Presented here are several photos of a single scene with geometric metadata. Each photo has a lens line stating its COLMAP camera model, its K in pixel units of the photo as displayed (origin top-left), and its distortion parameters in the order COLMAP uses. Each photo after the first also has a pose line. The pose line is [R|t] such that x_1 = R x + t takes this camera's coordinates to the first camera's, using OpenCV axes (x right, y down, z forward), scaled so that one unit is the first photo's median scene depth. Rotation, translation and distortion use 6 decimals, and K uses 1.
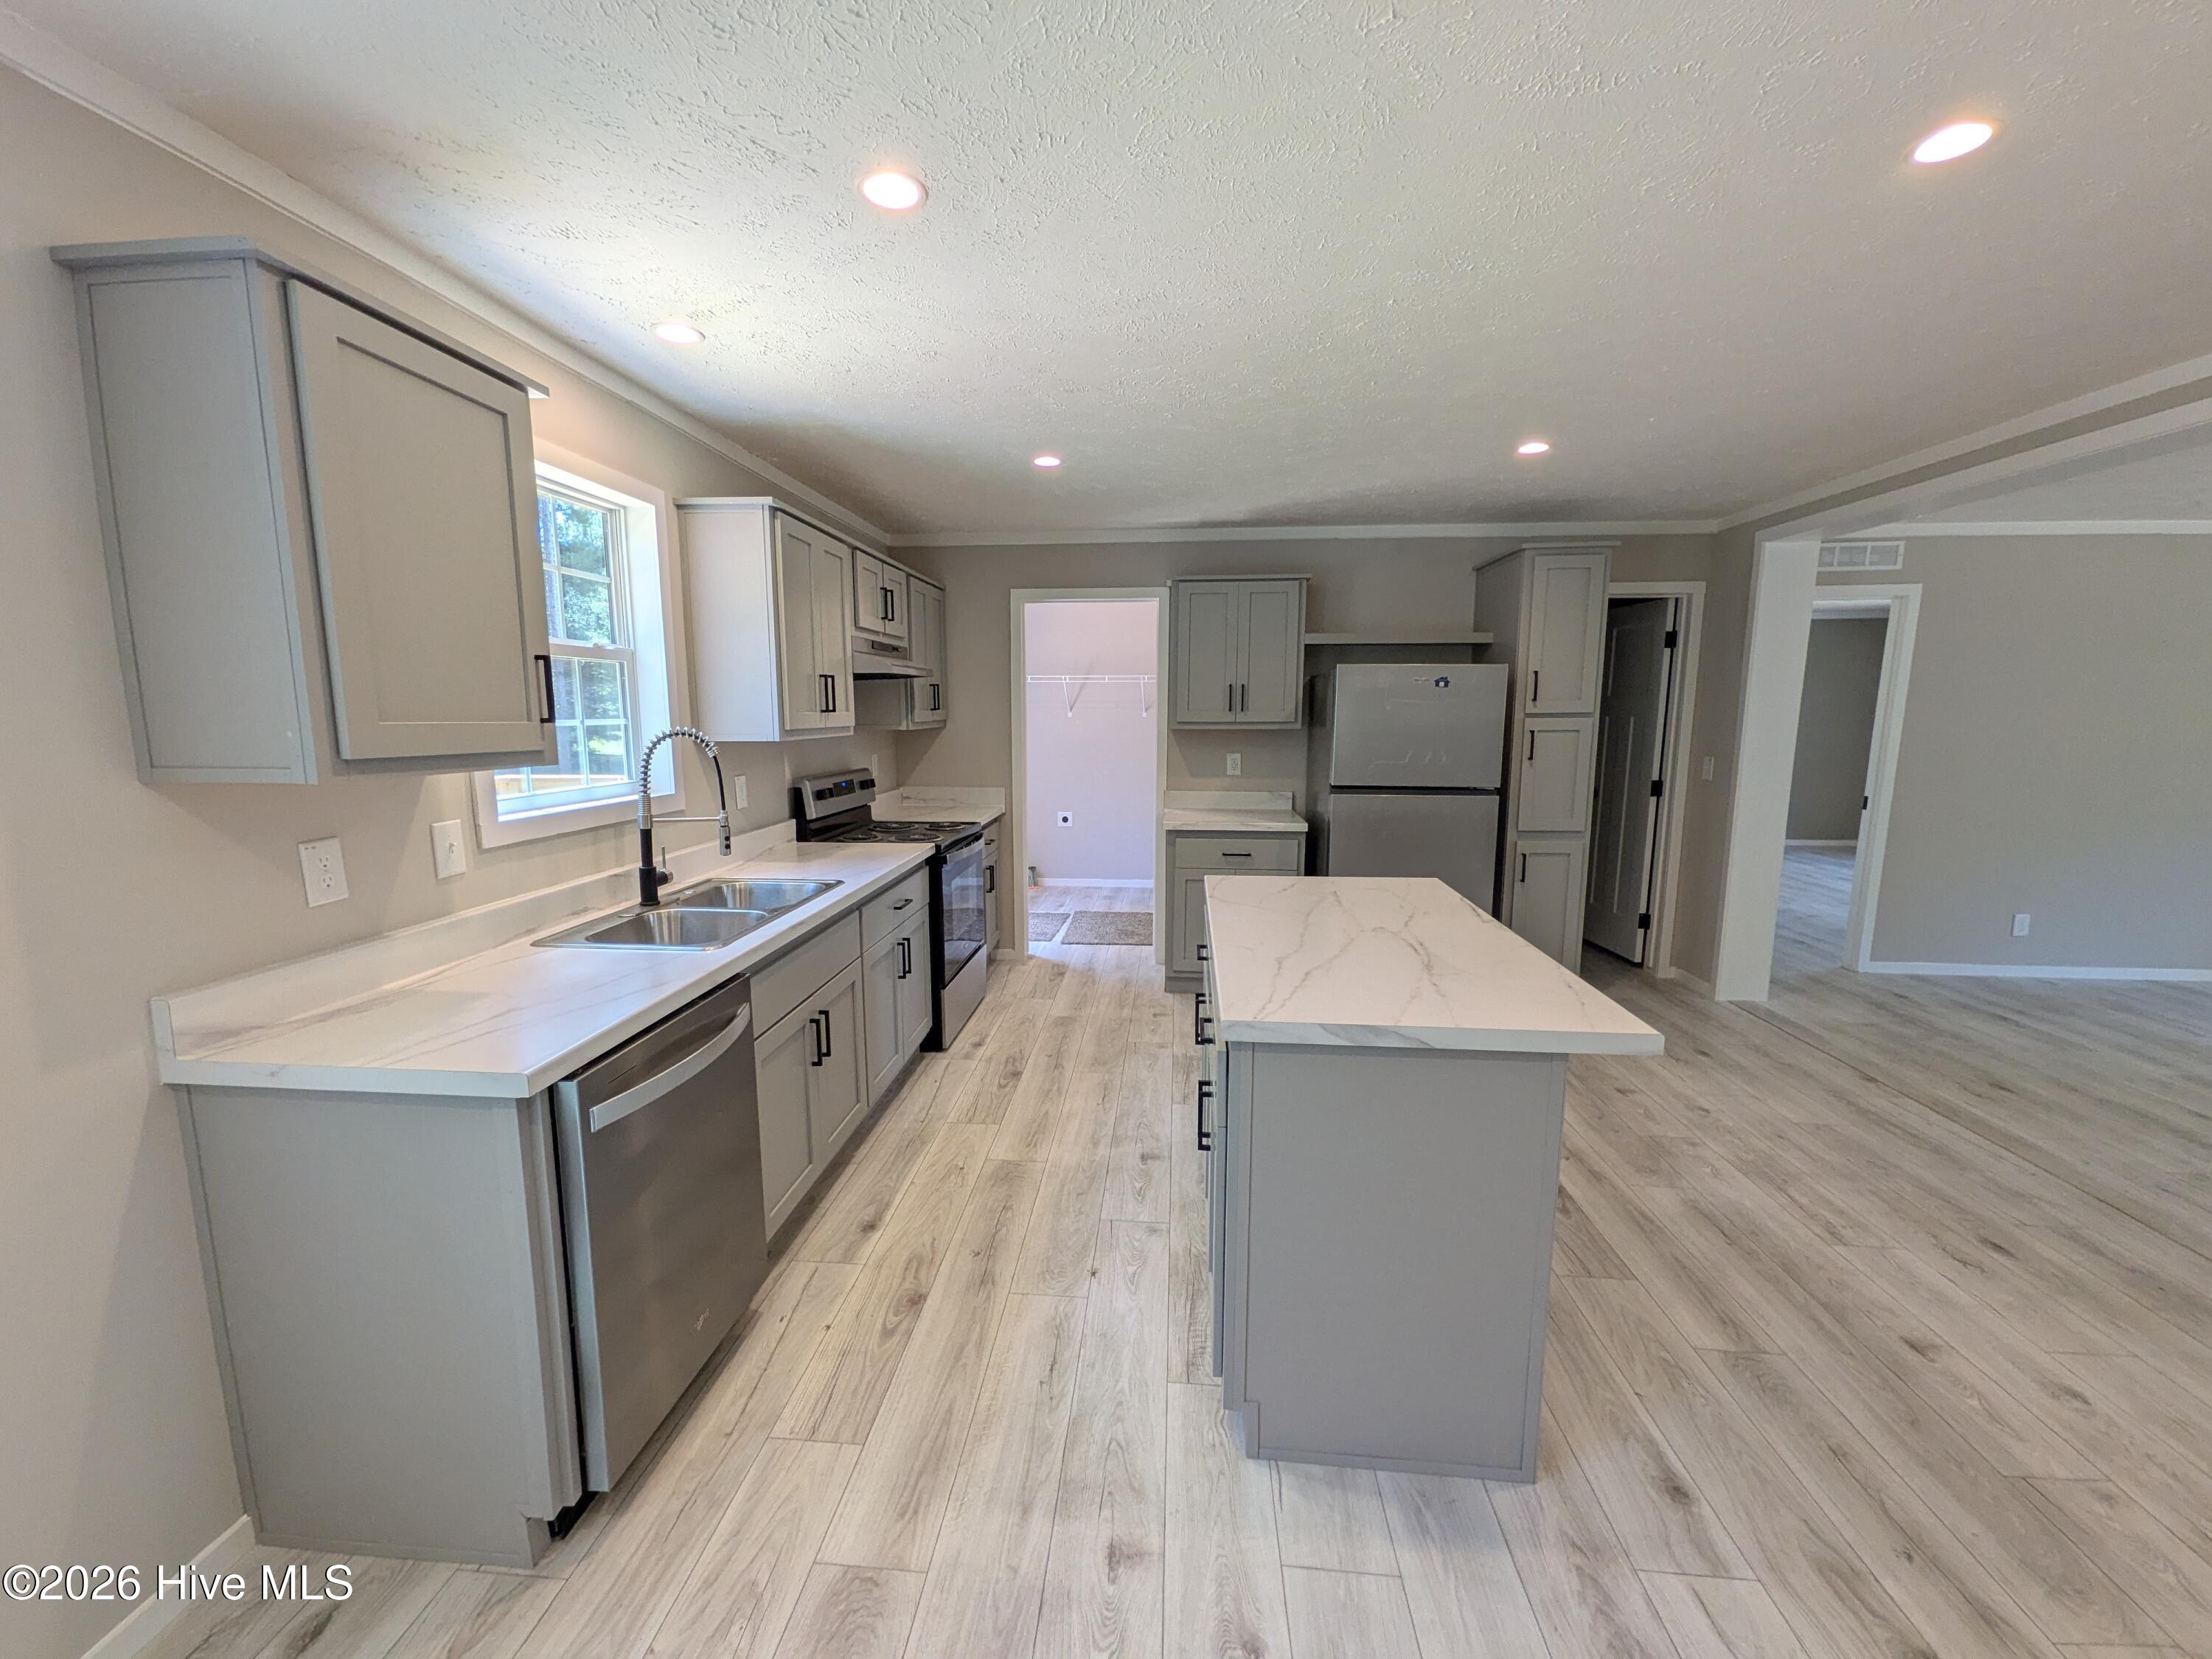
lens RADIAL K [[871.6, 0, 1103.5], [0, 871.6, 831.7], [0, 0, 1]] dist [0.002381, 0.000243]
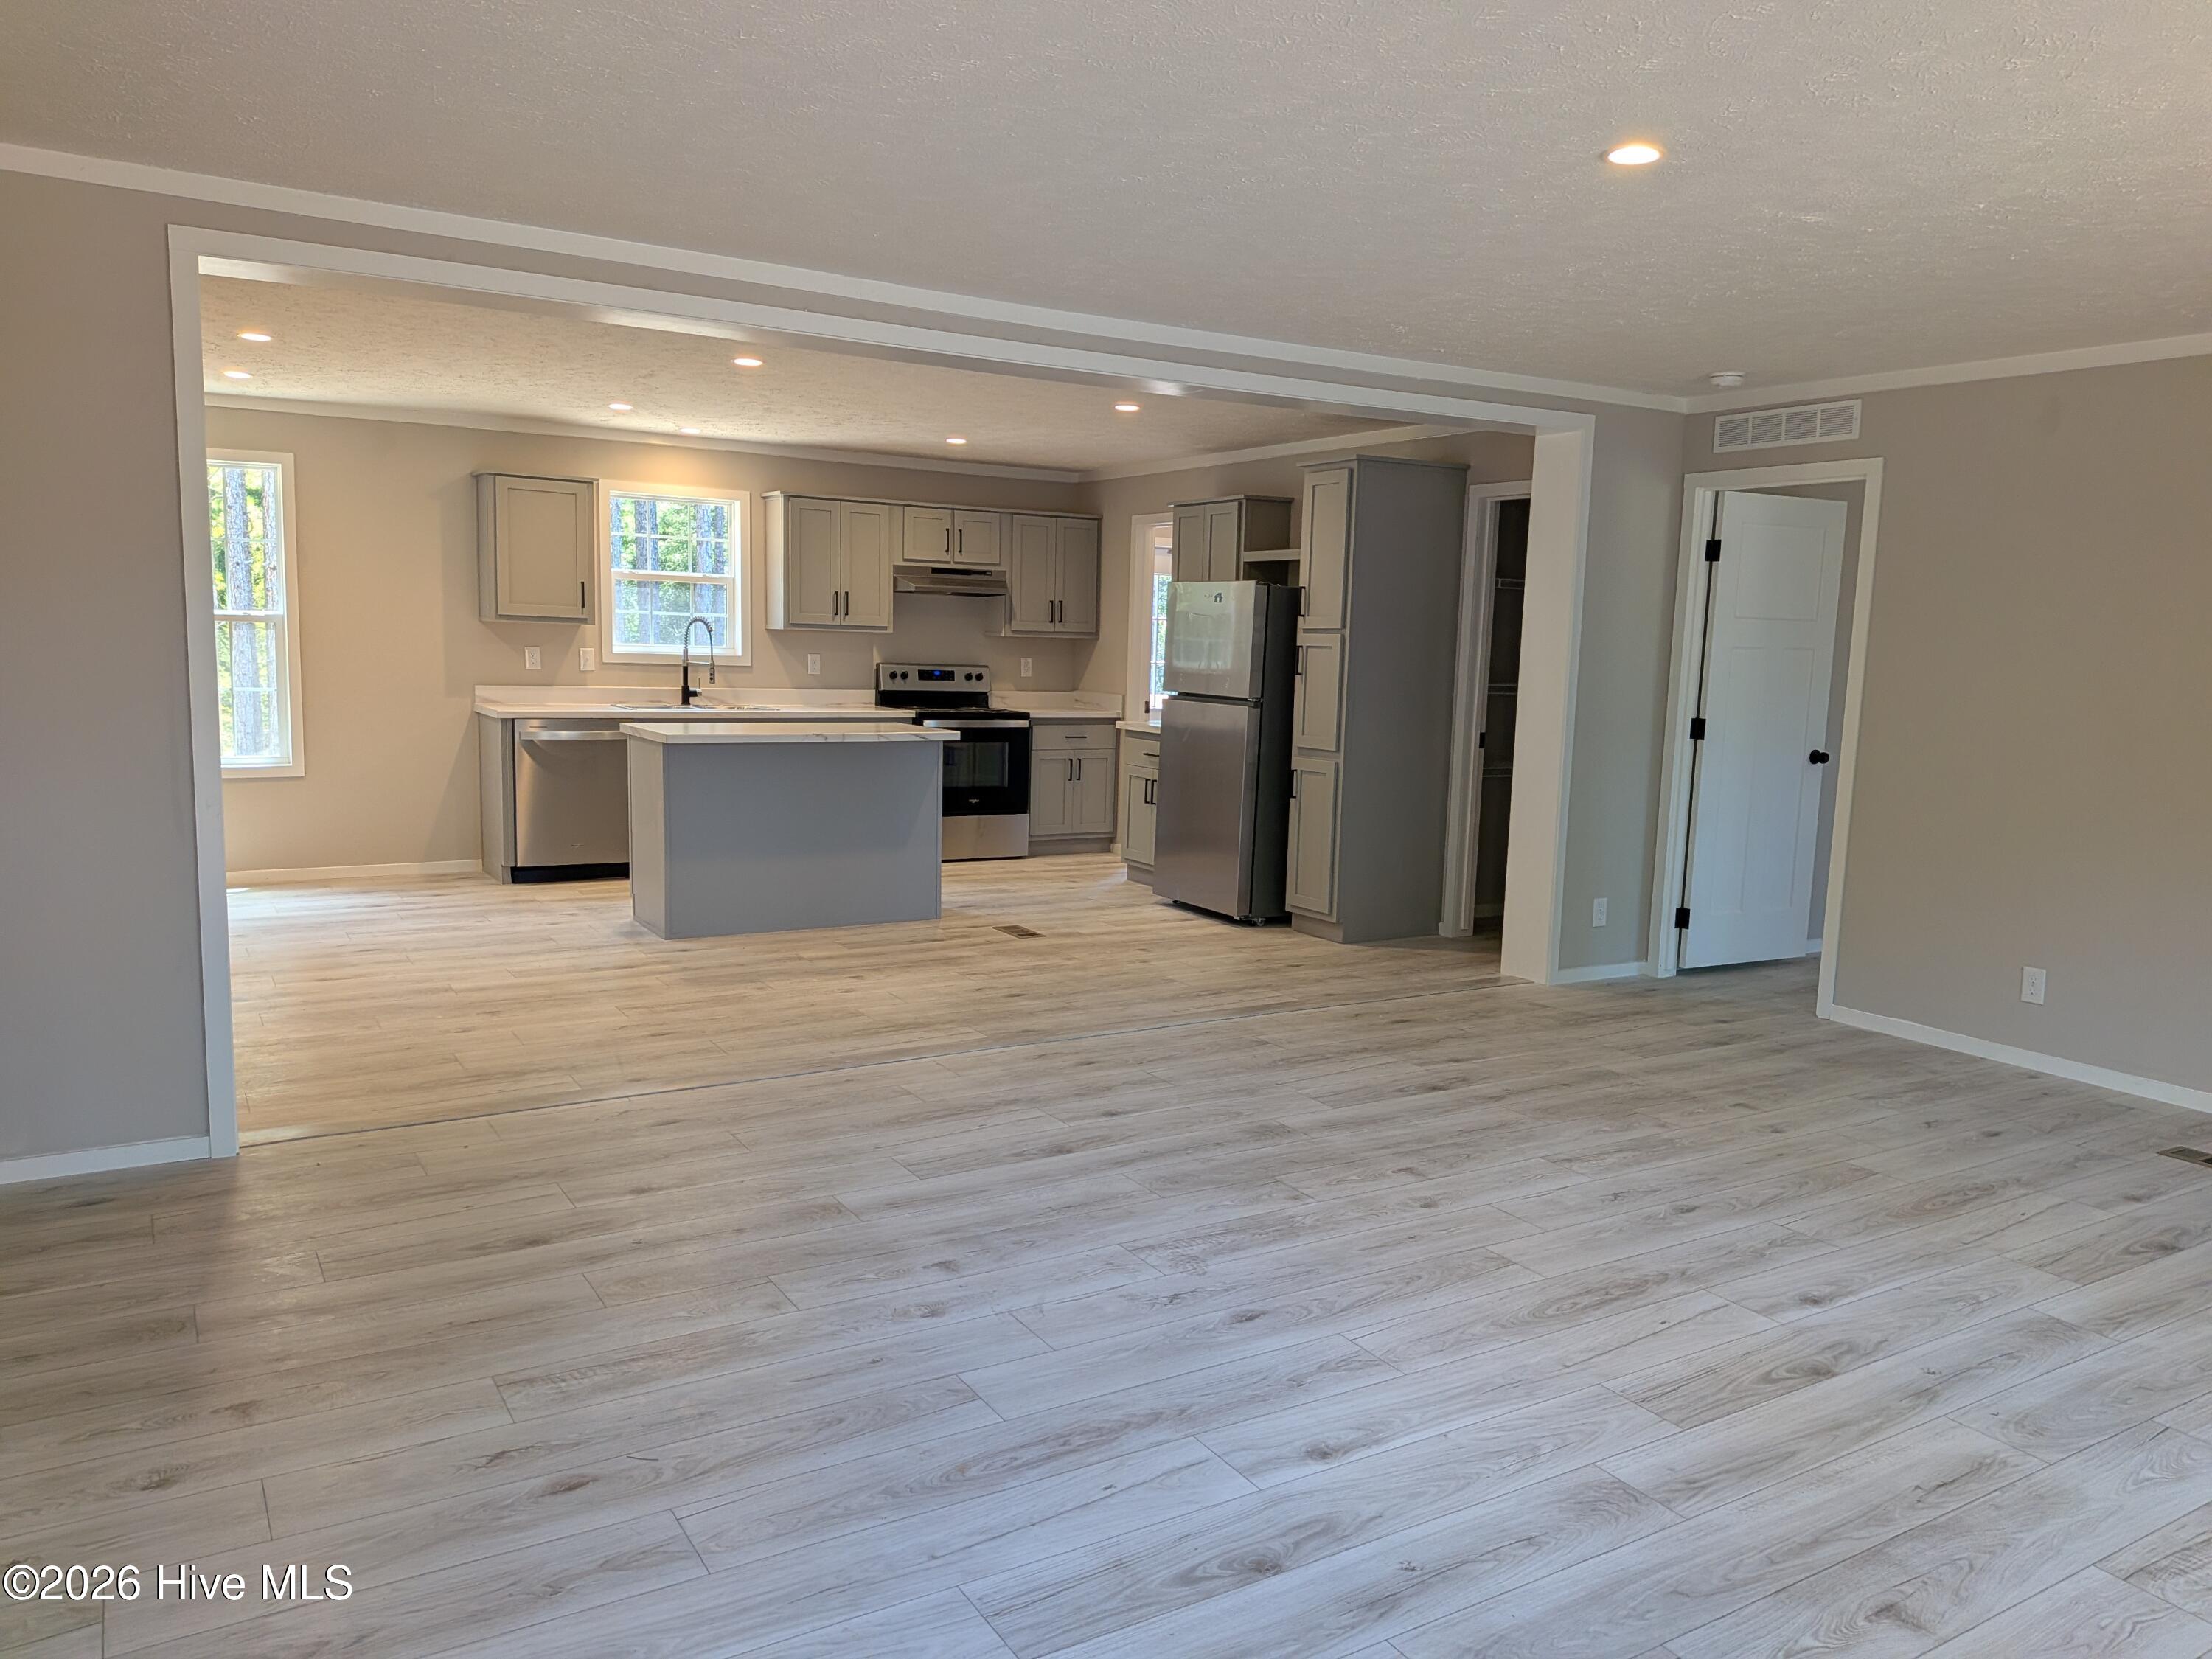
lens RADIAL K [[1614.5, 0, 1143.5], [0, 1614.5, 850.6], [0, 0, 1]] dist [0.102101, -0.181697]
pose [[0.602943, 0.122632, -0.788303, 3.098009], [-0.141799, 0.988855, 0.045374, 0.096132], [0.785082, 0.084423, 0.613612, -0.442558]]
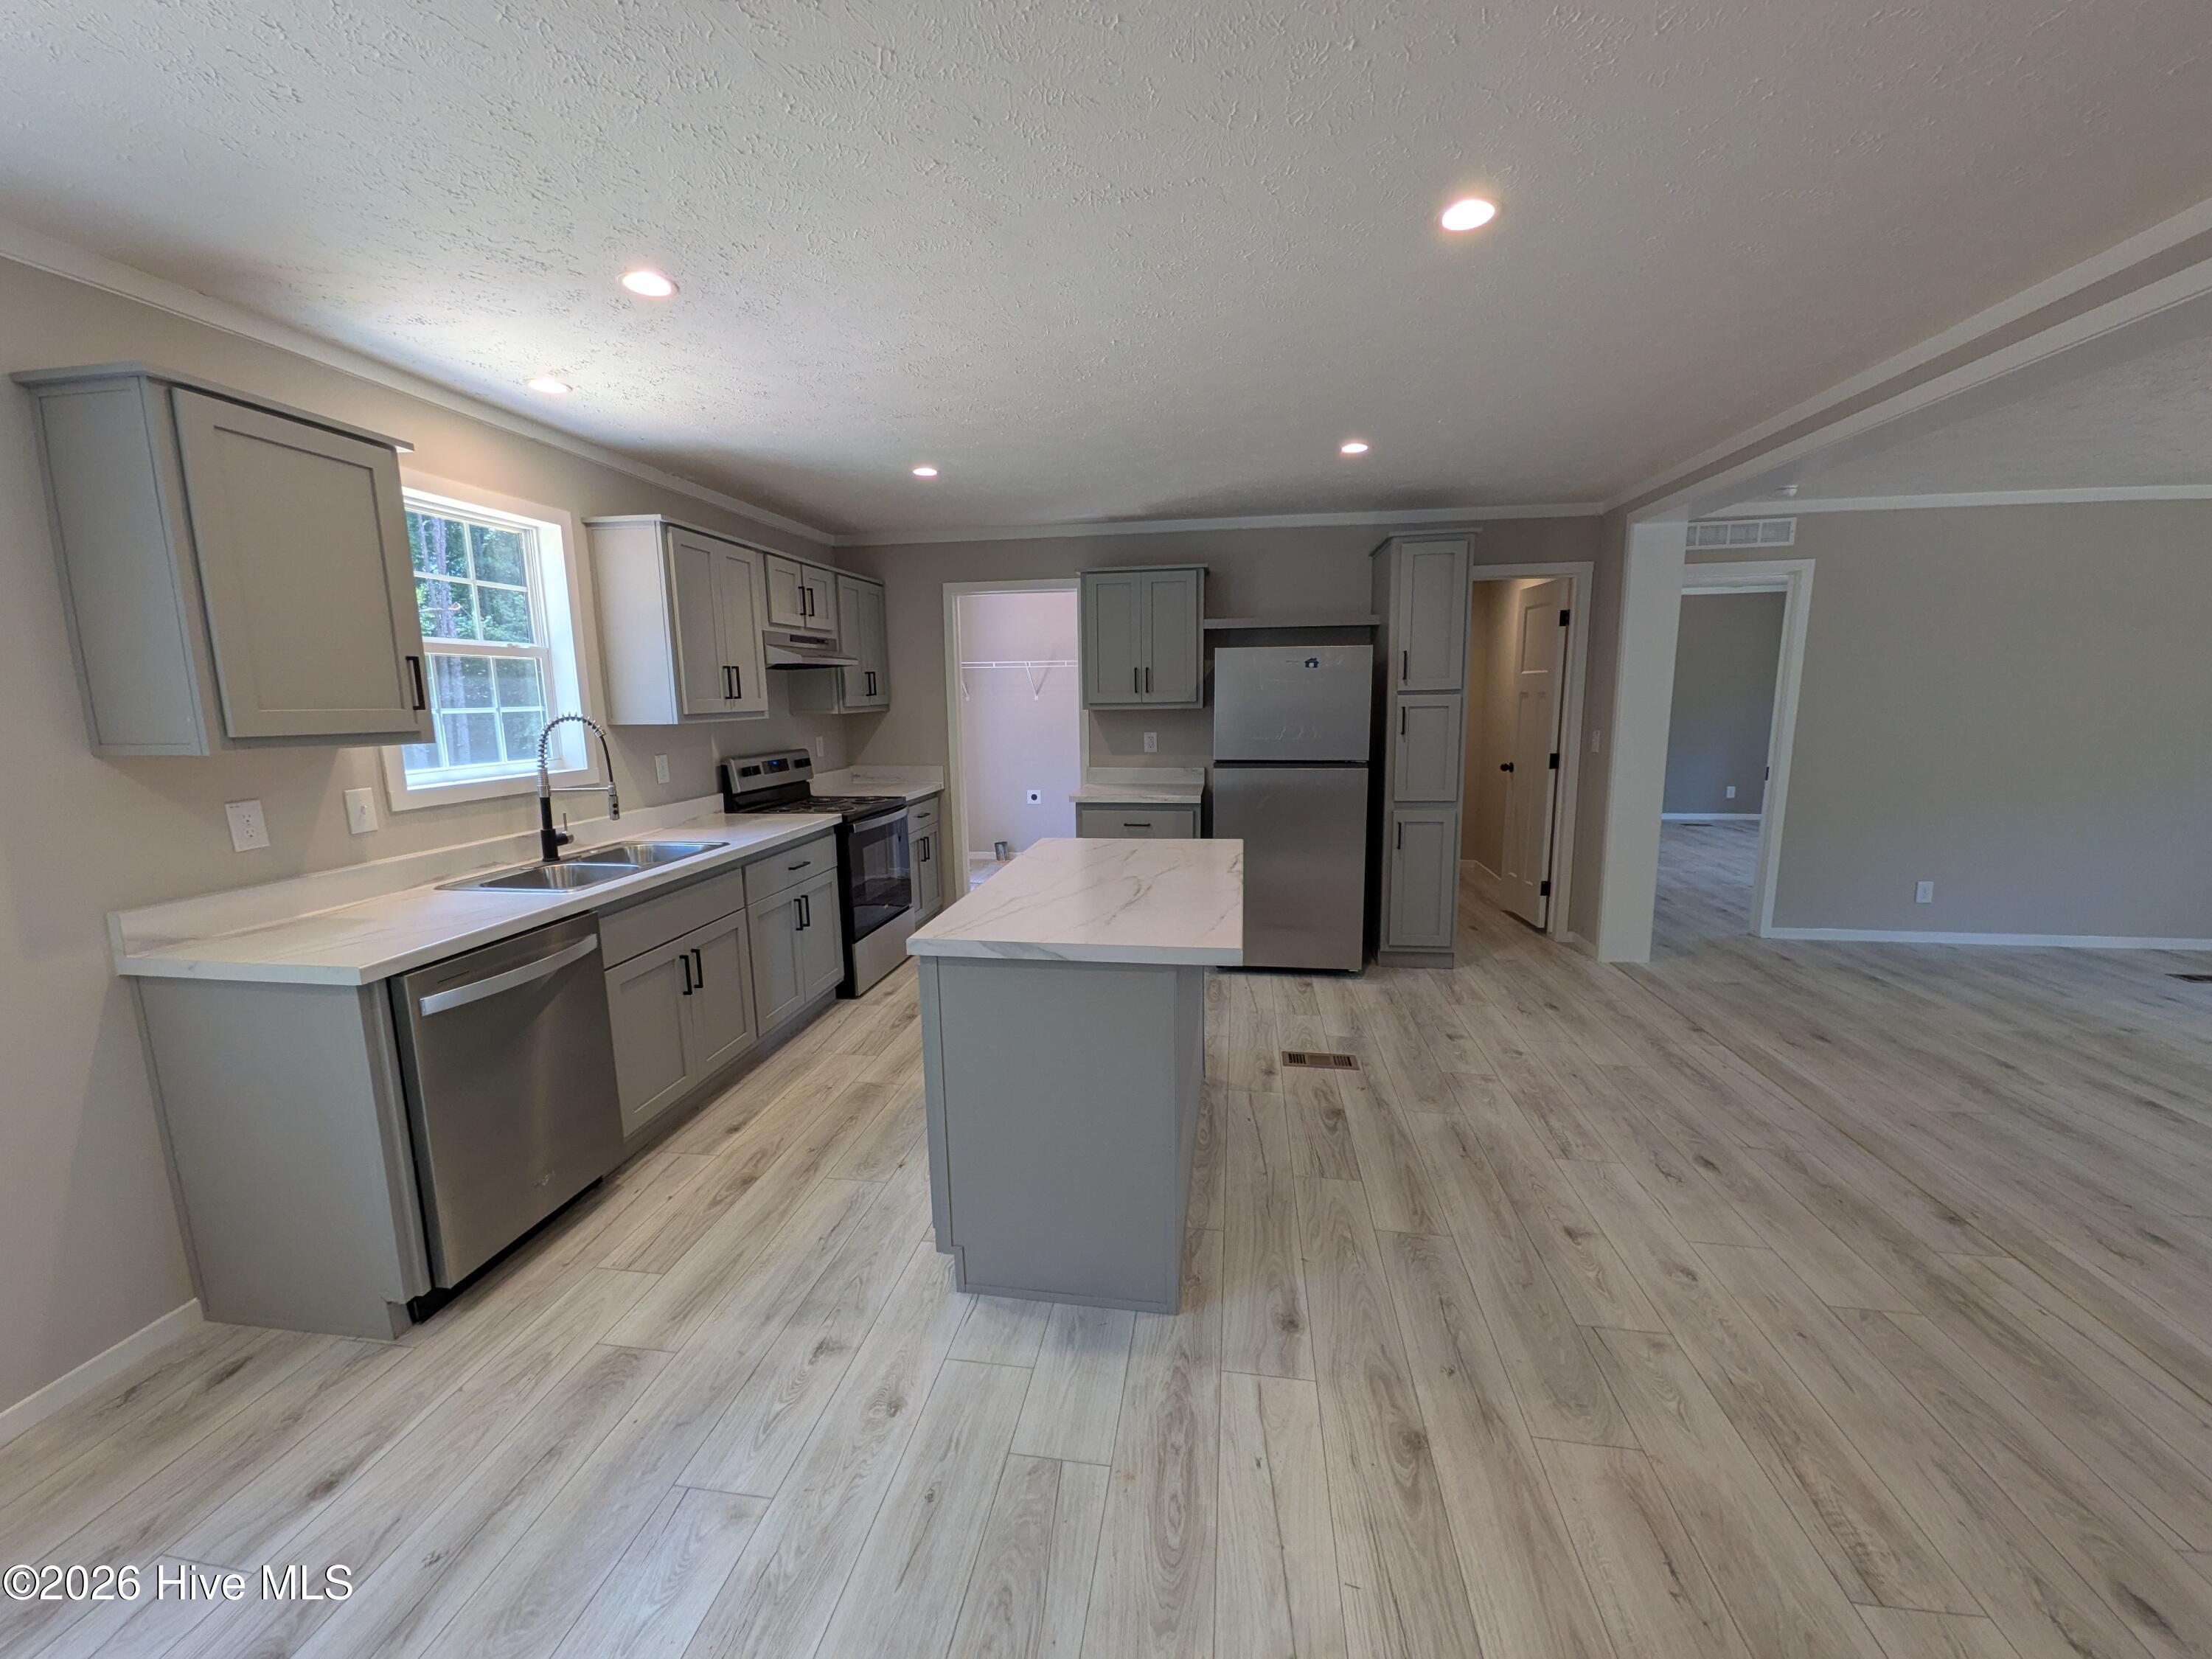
lens RADIAL K [[871.5, 0, 1104.8], [0, 871.5, 834.9], [0, 0, 1]] dist [0.003360, 0.000084]
pose [[0.997912, -0.003687, -0.064487, 0.319413], [0.005120, 0.999743, 0.022075, 0.025249], [0.064389, -0.022359, 0.997674, -0.152999]]
